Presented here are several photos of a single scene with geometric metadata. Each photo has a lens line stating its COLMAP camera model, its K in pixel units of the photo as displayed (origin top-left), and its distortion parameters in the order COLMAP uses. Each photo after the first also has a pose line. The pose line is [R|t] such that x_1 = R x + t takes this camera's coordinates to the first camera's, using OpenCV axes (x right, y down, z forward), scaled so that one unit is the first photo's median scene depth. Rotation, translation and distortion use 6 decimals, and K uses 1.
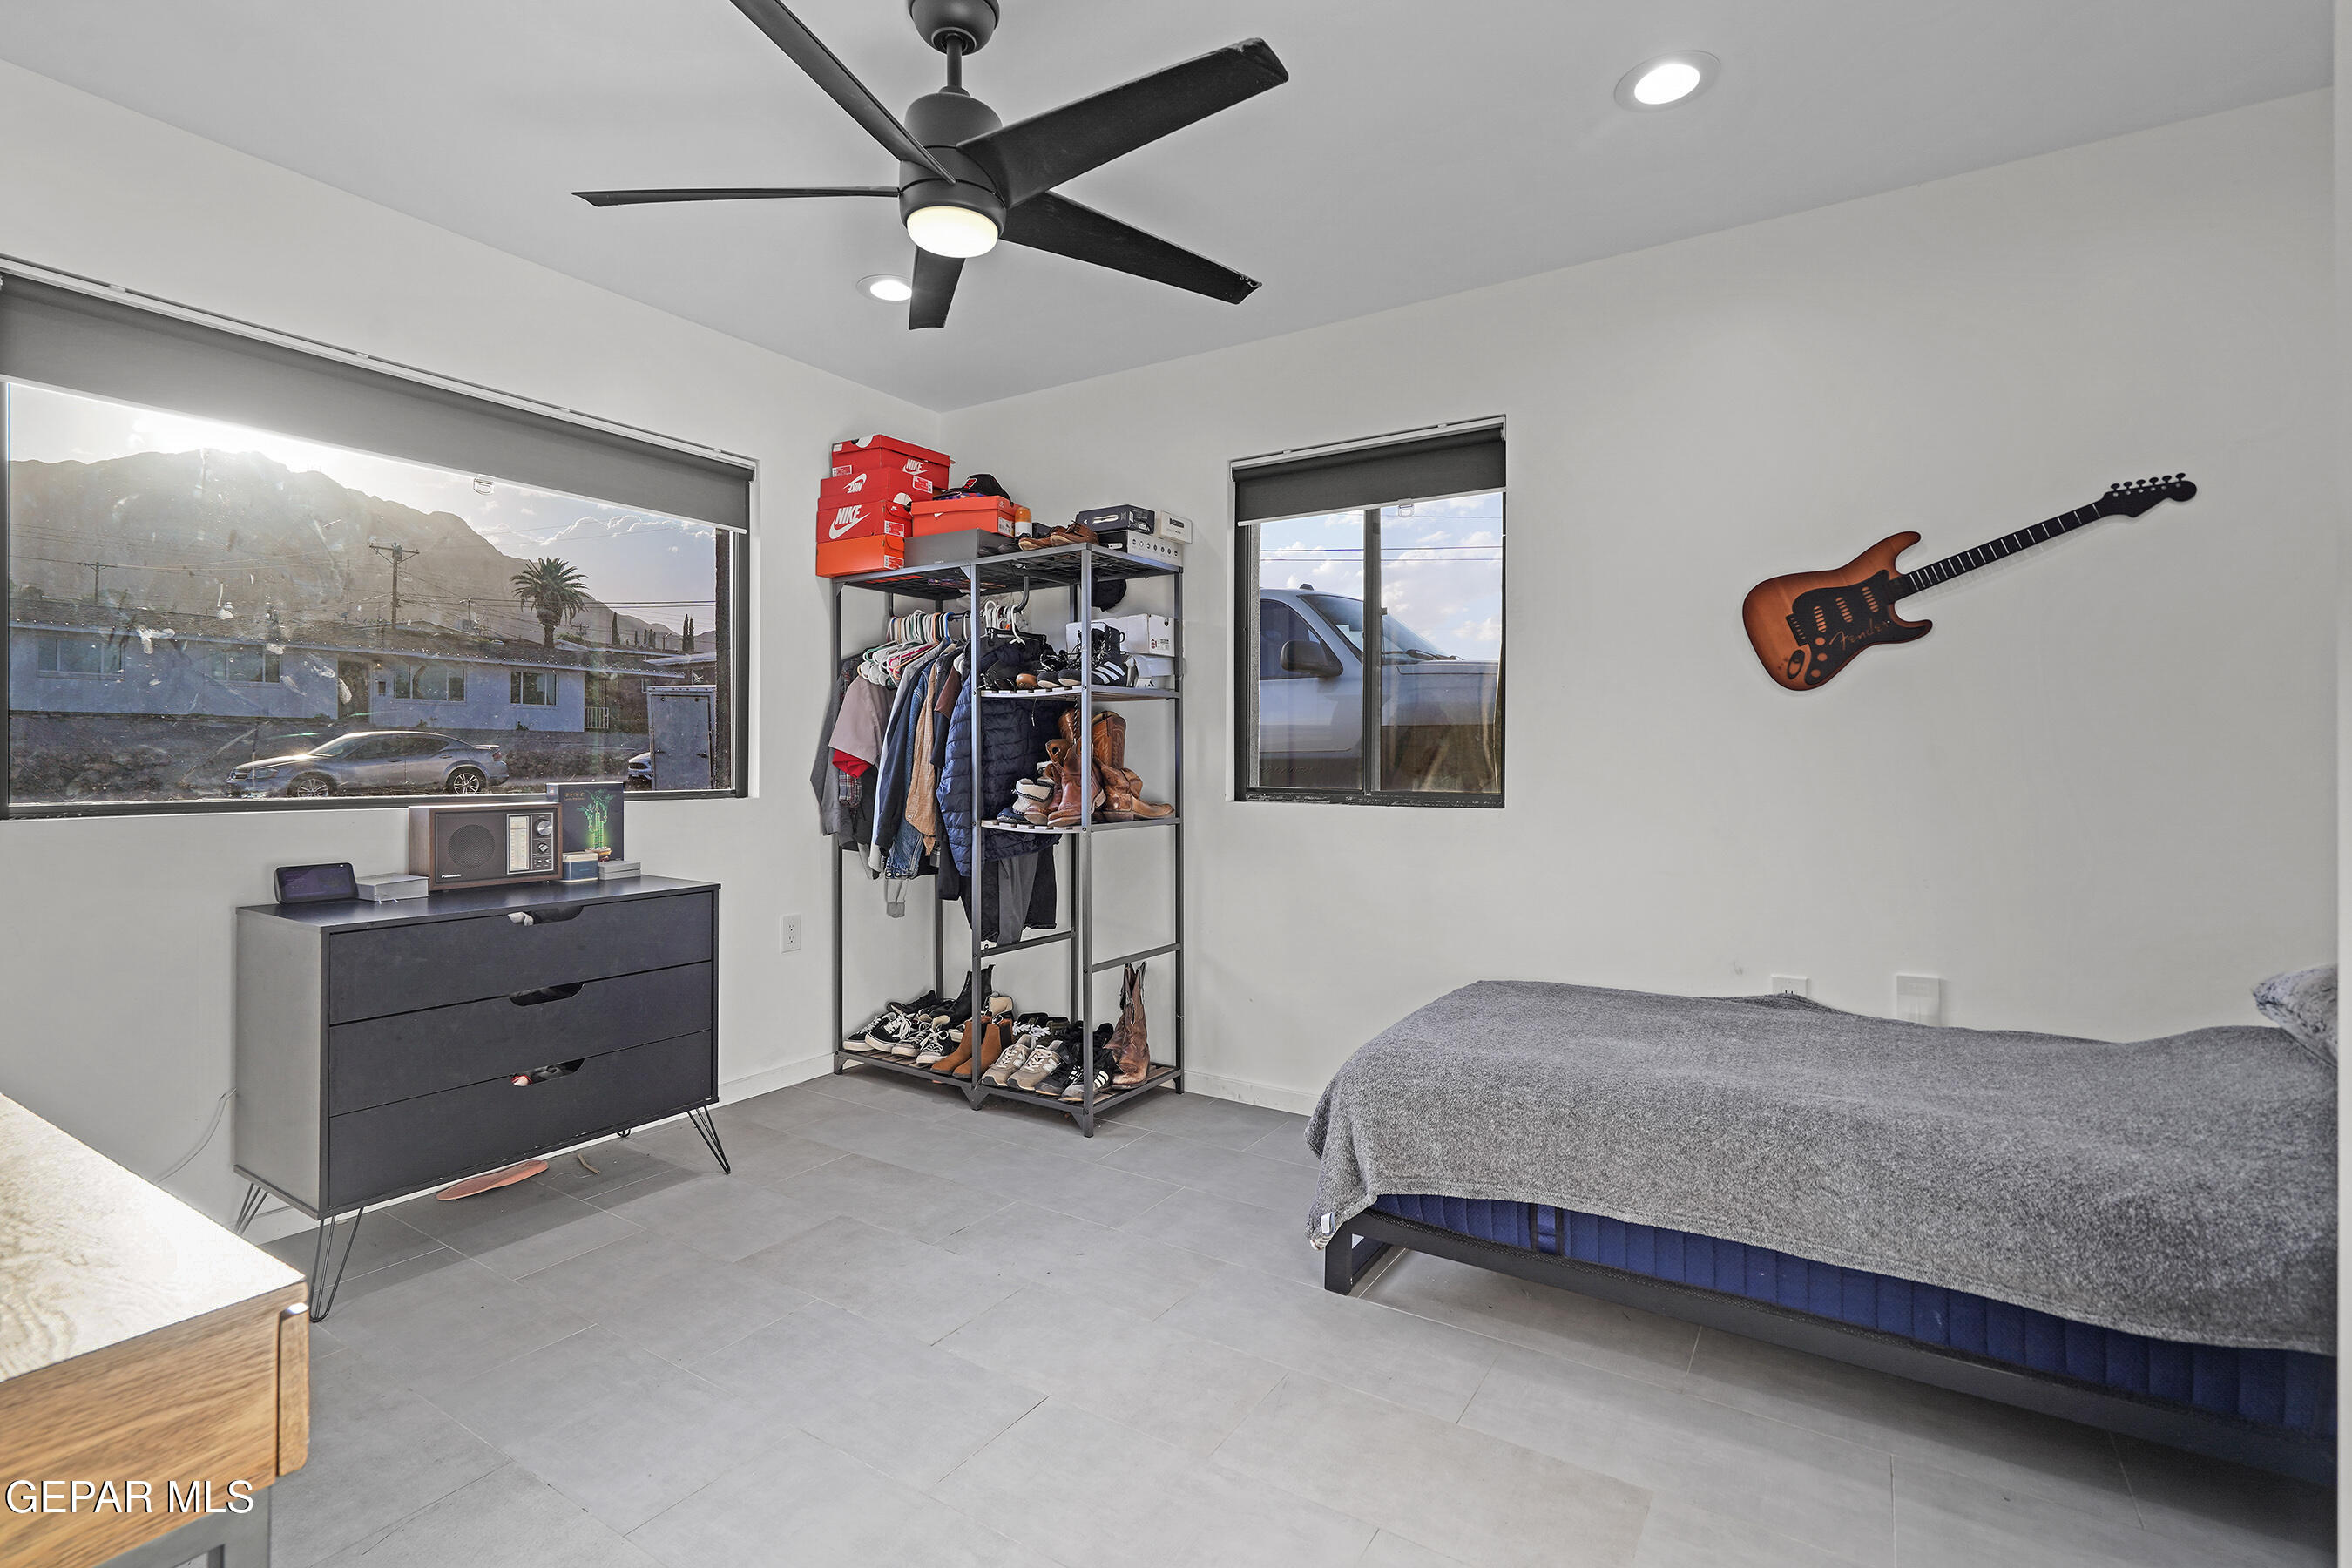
lens RADIAL K [[1089.0, 0, 1145.5], [0, 1089.0, 761.8], [0, 0, 1]] dist [-0.000161, 0.000050]
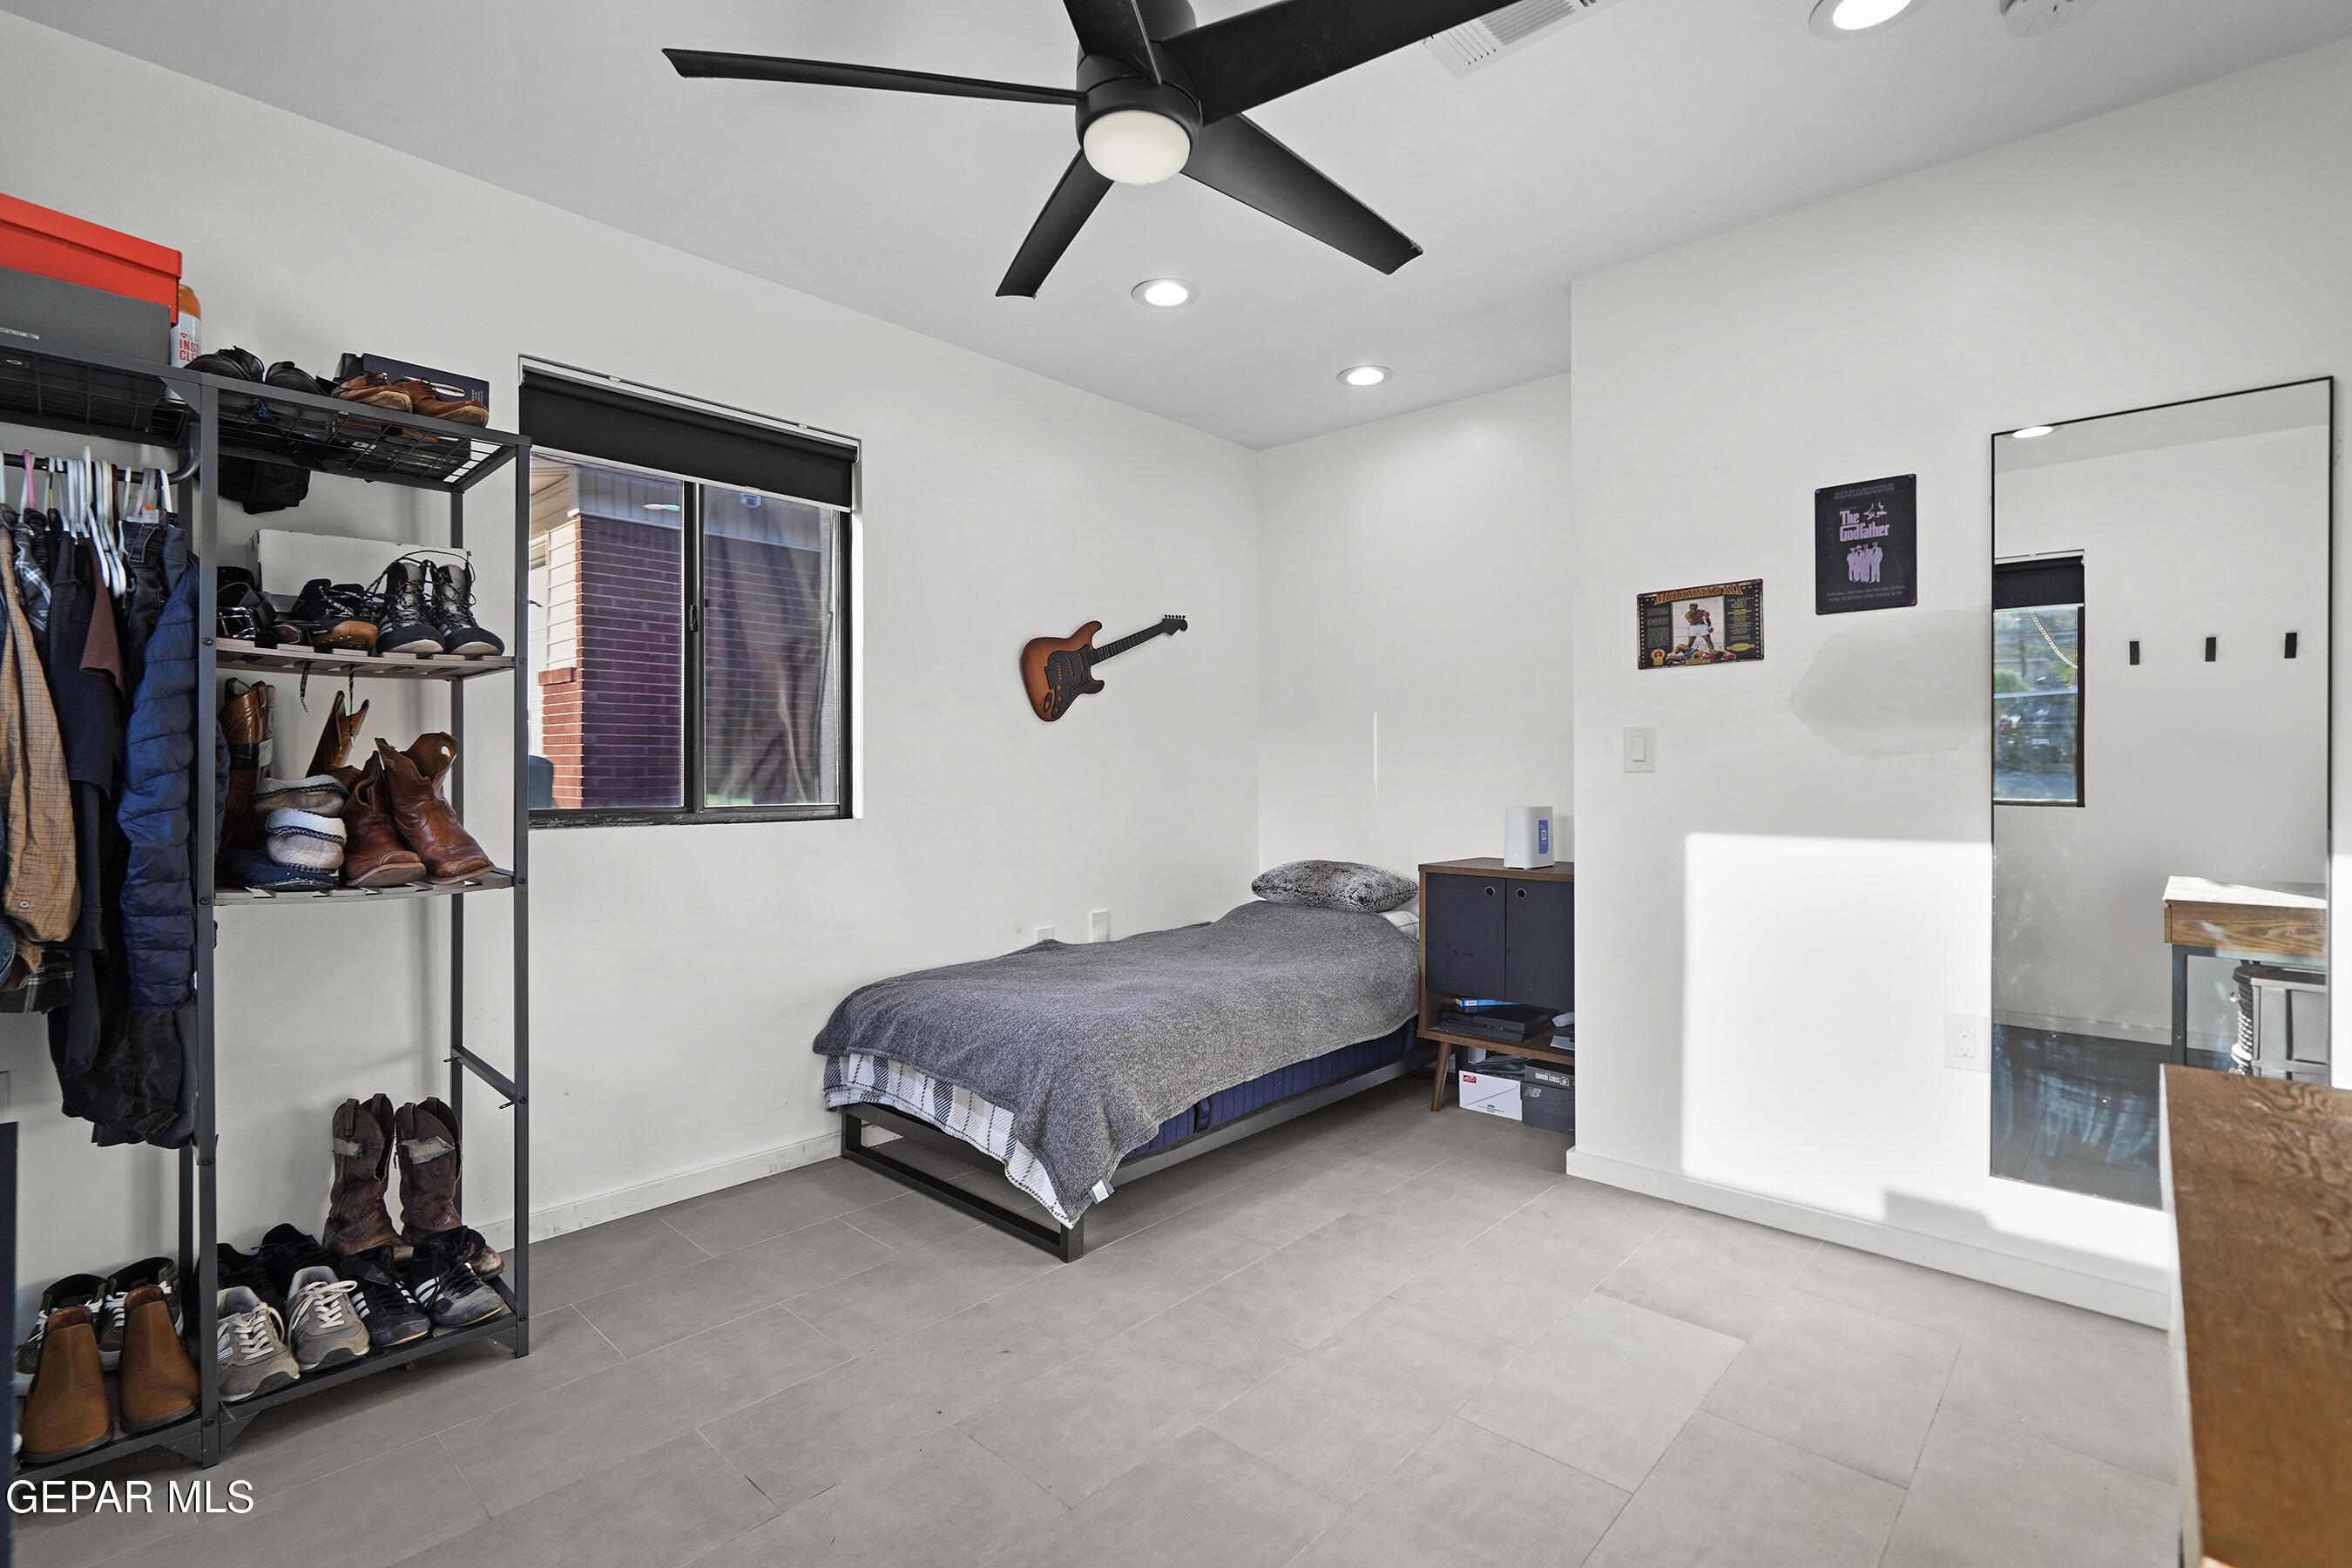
lens RADIAL K [[1077.8, 0, 1176.0], [0, 1077.8, 784.0], [0, 0, 1]] dist [-0.000755, 0.000128]
pose [[0.166914, -0.013704, 0.985876, -0.766351], [0.003686, 0.999905, 0.013275, -0.002964], [-0.985965, 0.001418, 0.166949, 0.636330]]
